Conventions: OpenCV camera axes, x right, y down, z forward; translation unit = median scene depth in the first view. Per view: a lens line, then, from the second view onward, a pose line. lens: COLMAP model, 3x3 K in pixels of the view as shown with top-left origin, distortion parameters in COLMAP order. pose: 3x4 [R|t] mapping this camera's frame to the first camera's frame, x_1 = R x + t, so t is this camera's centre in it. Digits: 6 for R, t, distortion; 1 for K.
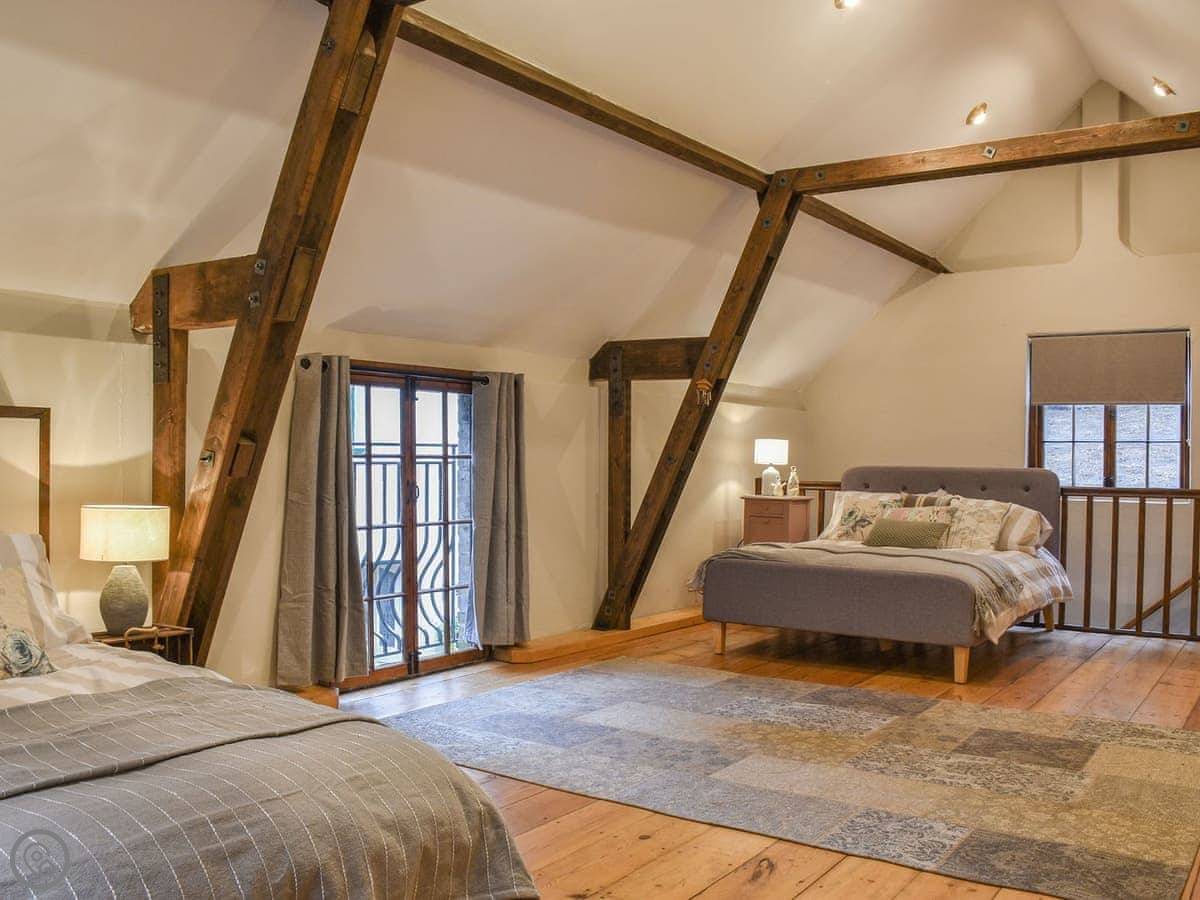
lens RADIAL K [[1079.9, 0, 600.0], [0, 1079.9, 450.0], [0, 0, 1]] dist [-0.147226, 0.092855]
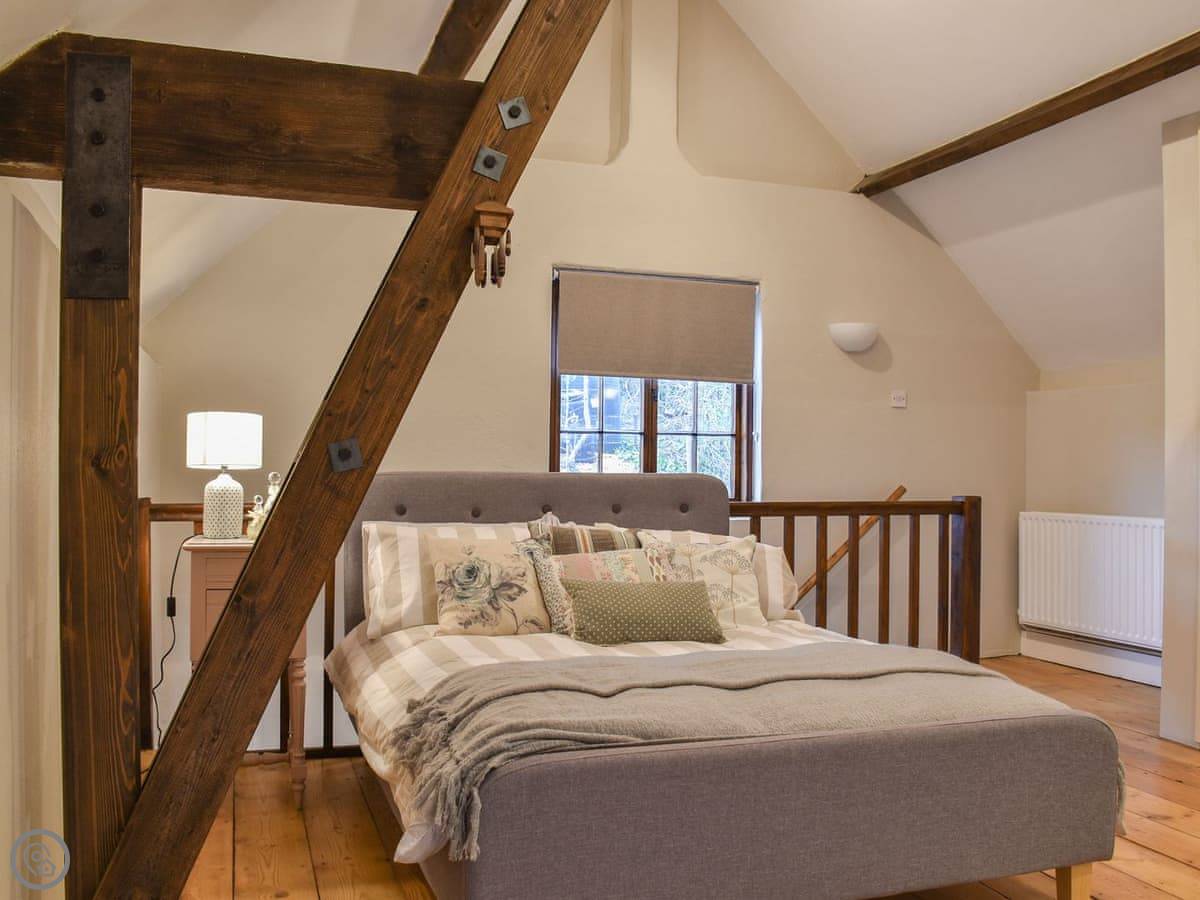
lens RADIAL K [[1079.9, 0, 600.0], [0, 1079.9, 450.0], [0, 0, 1]] dist [-0.147226, 0.092855]
pose [[0.586477, 0.007864, 0.809928, -0.189912], [-0.007298, 0.999964, -0.004425, 0.011234], [-0.809933, -0.003316, 0.586513, 1.090322]]
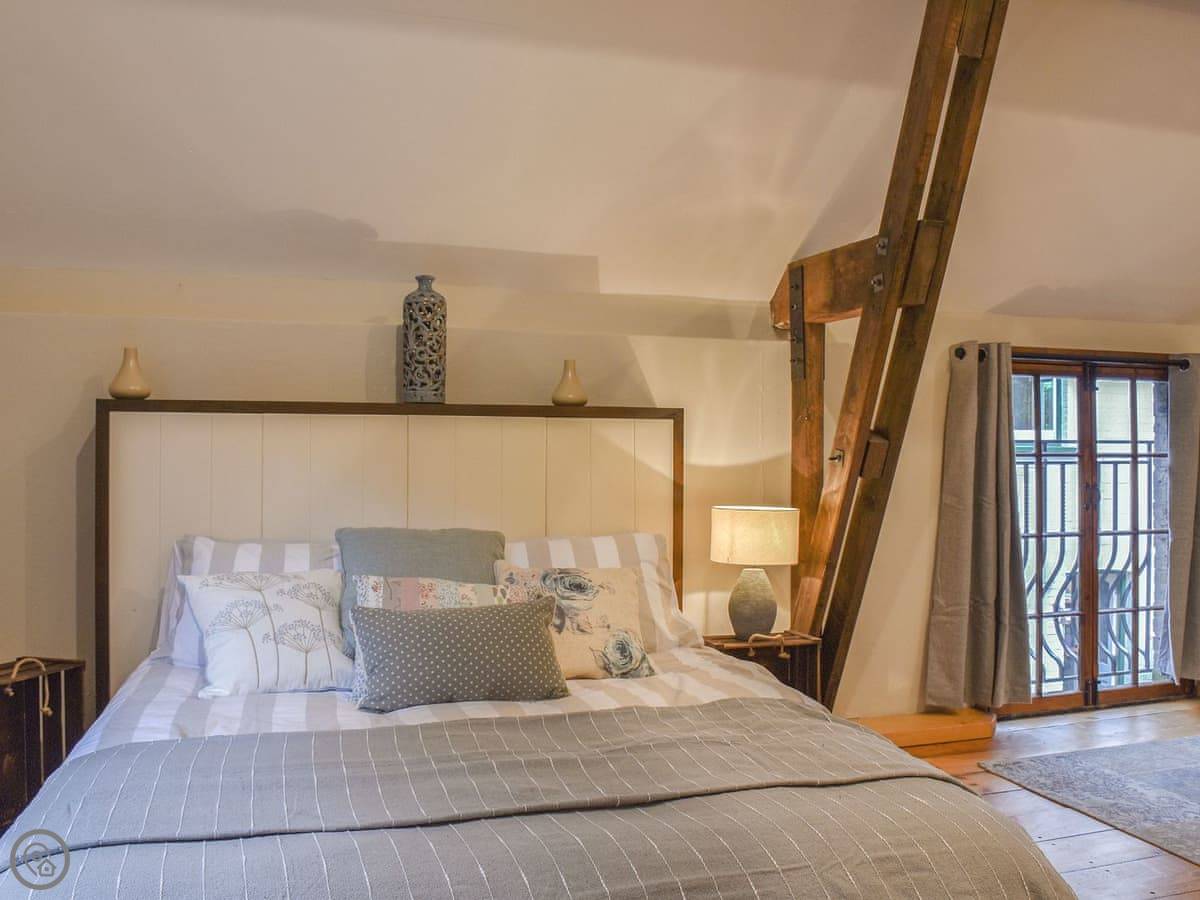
lens RADIAL K [[1079.9, 0, 600.0], [0, 1079.9, 450.0], [0, 0, 1]] dist [-0.147226, 0.092855]
pose [[0.792649, -0.007972, -0.609626, 0.035682], [0.007580, 0.999966, -0.003221, 0.002201], [0.609631, -0.002068, 0.792682, 0.110530]]
